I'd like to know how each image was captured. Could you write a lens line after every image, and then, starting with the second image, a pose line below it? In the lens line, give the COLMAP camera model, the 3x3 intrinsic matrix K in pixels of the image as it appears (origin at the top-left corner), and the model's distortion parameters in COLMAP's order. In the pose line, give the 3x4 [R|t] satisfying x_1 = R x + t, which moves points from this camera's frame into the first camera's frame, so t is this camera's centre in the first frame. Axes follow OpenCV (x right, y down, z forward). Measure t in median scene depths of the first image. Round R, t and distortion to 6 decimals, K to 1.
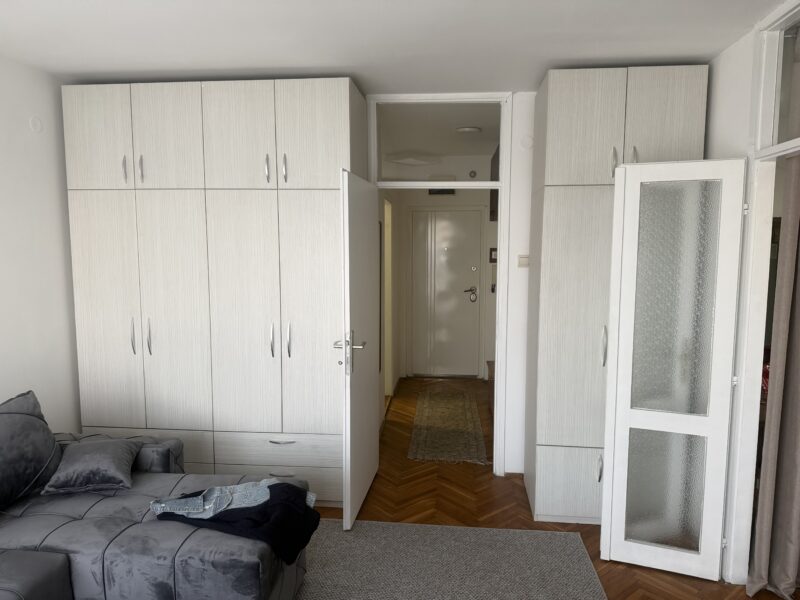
lens RADIAL K [[726.9, 0, 400.0], [0, 726.9, 300.0], [0, 0, 1]] dist [0.192379, -0.416769]
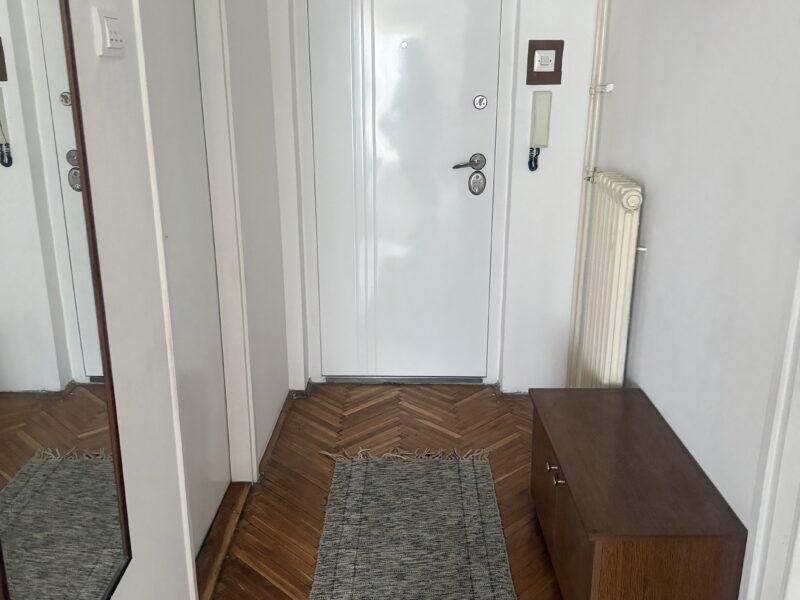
lens RADIAL K [[726.9, 0, 400.0], [0, 726.9, 300.0], [0, 0, 1]] dist [0.192379, -0.416769]
pose [[0.998078, -0.019934, 0.058674, 0.036994], [0.006666, 0.975891, 0.218155, -0.027661], [-0.061608, -0.217344, 0.974149, 0.625614]]
